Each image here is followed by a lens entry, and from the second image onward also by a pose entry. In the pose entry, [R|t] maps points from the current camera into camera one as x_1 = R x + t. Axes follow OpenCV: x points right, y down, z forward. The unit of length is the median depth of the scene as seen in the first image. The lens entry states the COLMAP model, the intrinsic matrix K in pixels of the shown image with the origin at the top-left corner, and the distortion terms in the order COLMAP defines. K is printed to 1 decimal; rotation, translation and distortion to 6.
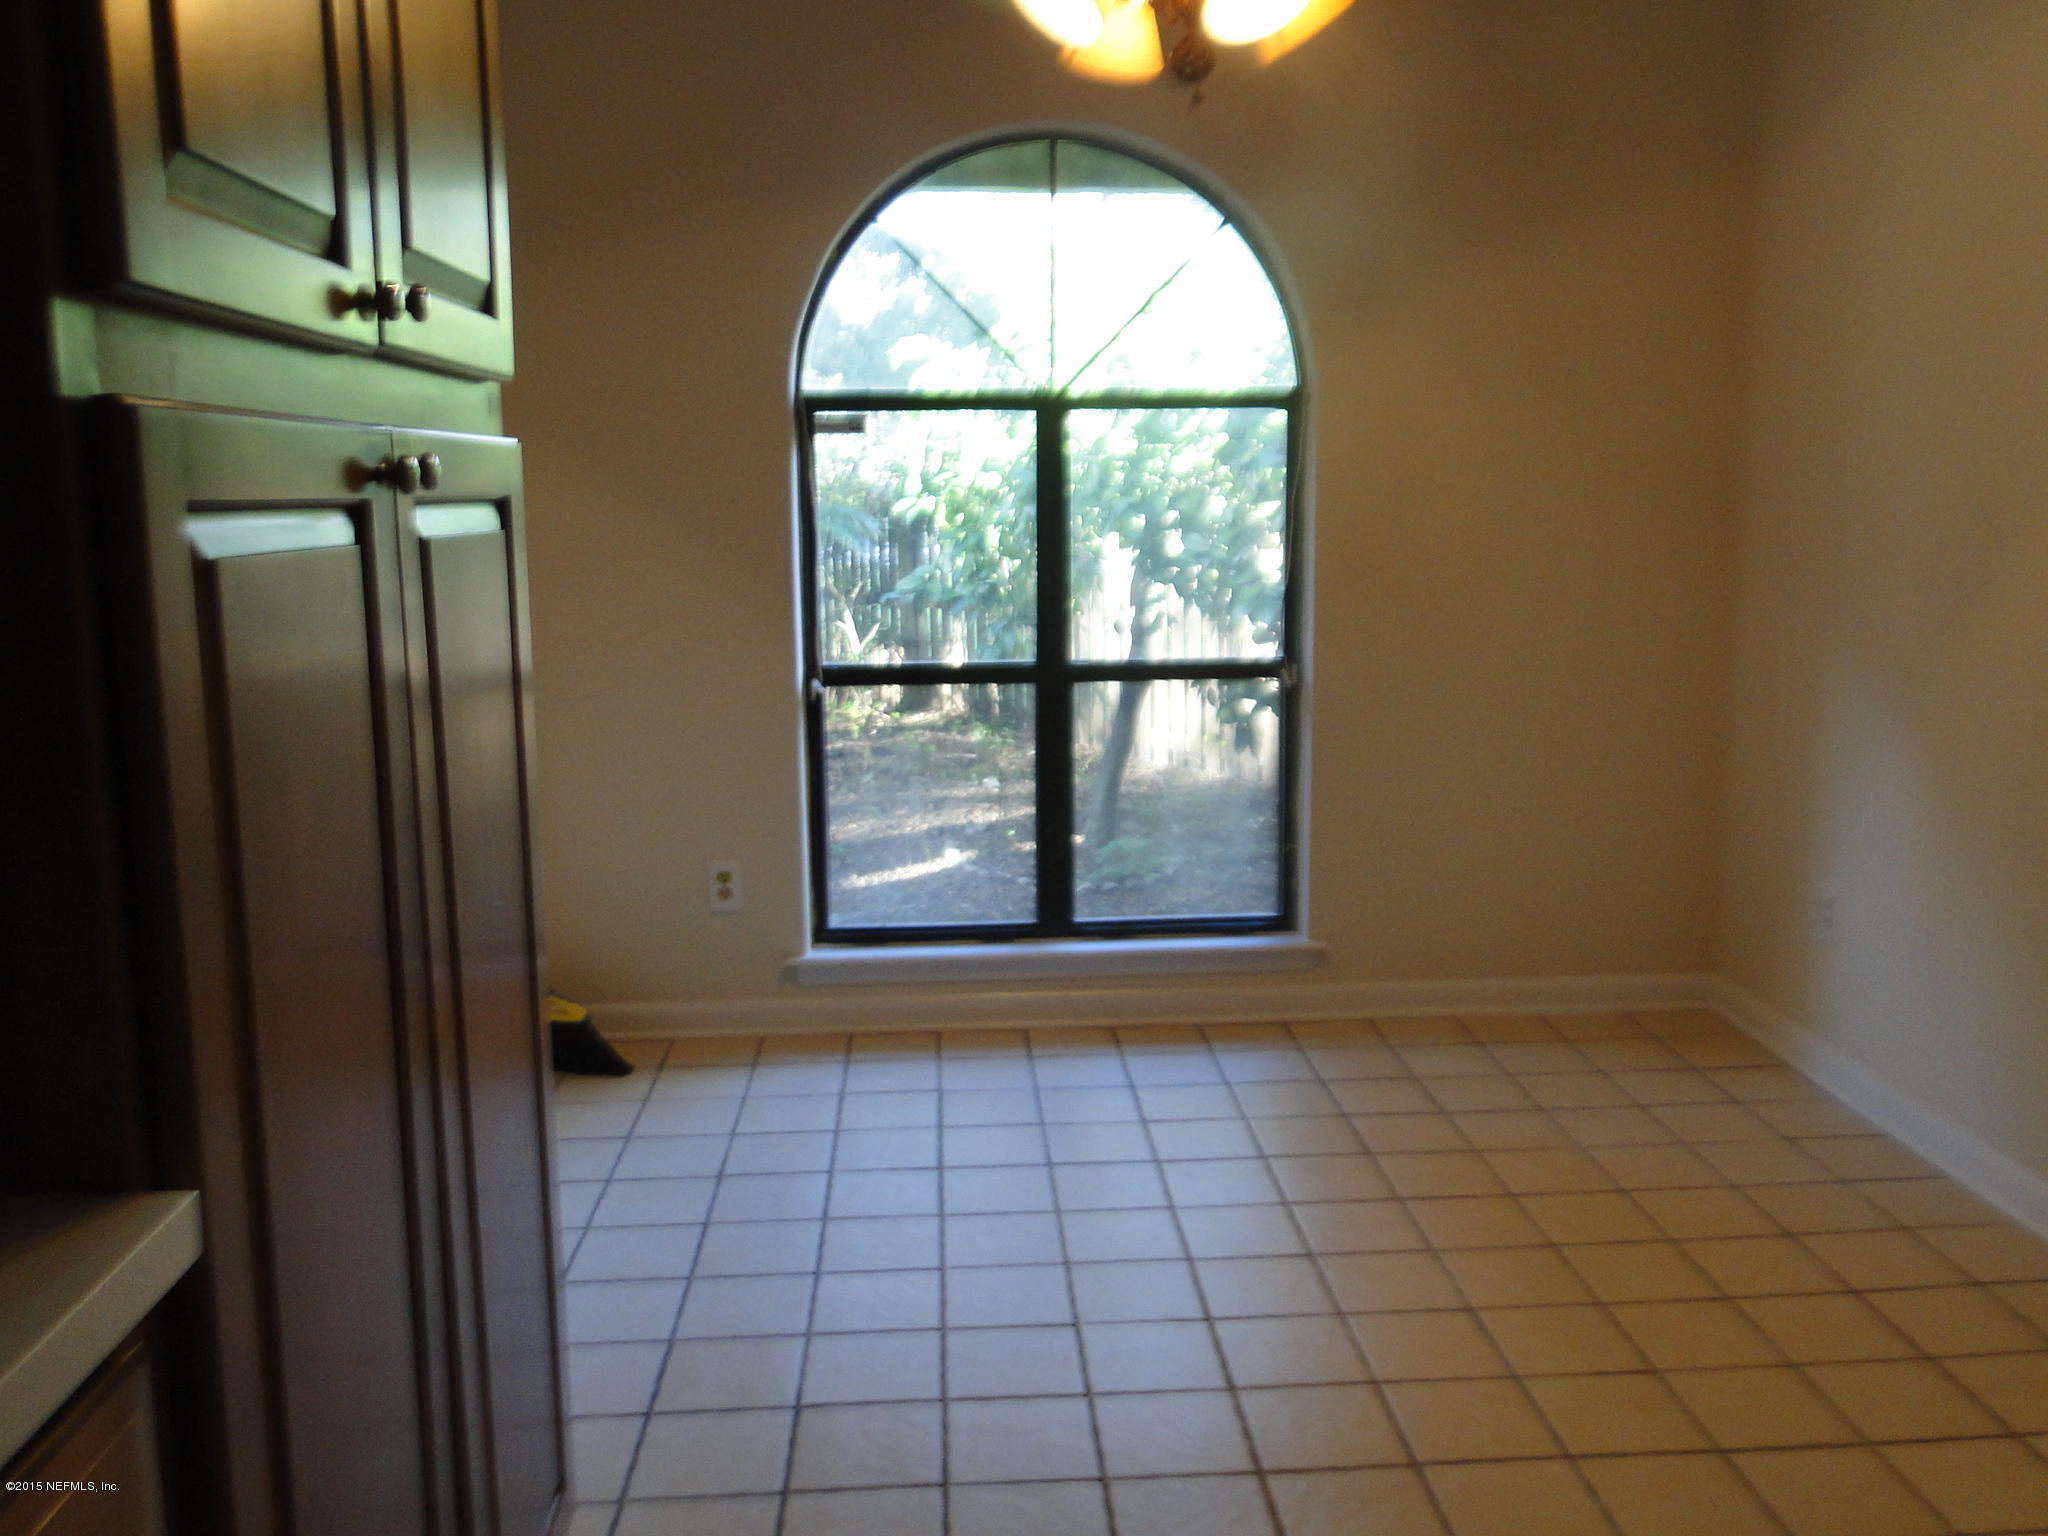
lens RADIAL K [[1572.7, 0, 1024.0], [0, 1572.7, 768.0], [0, 0, 1]] dist [-0.000652, -0.147270]
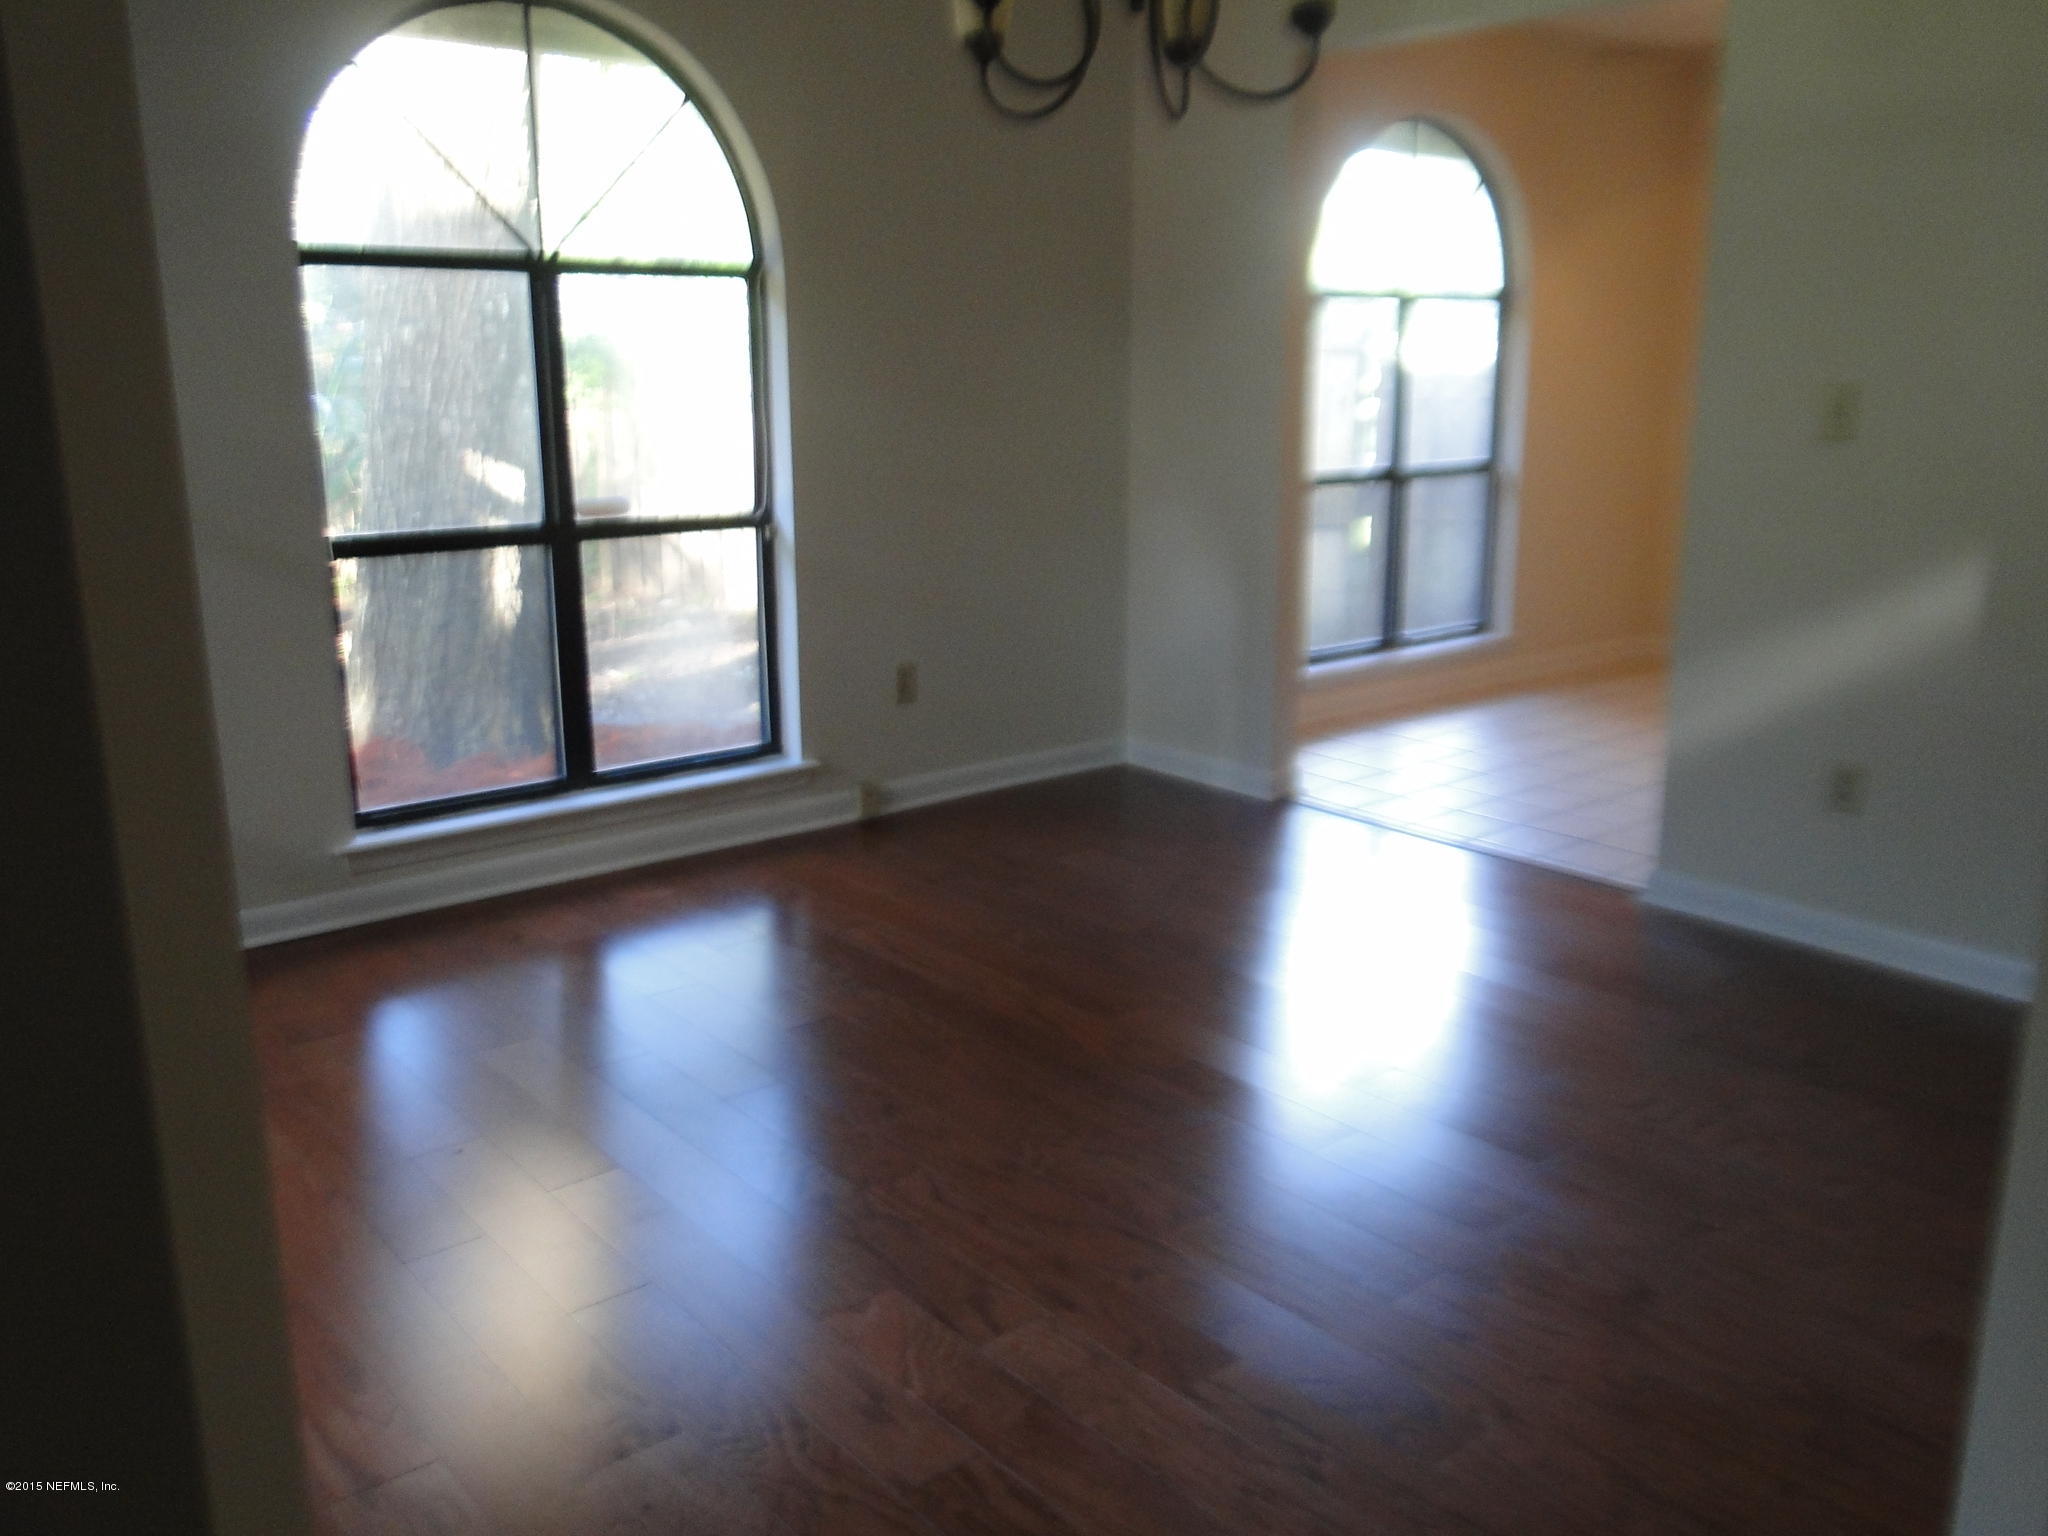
lens RADIAL K [[1572.7, 0, 1024.0], [0, 1572.7, 768.0], [0, 0, 1]] dist [-0.000652, -0.147270]
pose [[0.815773, -0.136065, 0.562139, -0.333026], [0.090650, 0.990001, 0.108078, 0.007922], [-0.571223, -0.037209, 0.819951, -0.016723]]
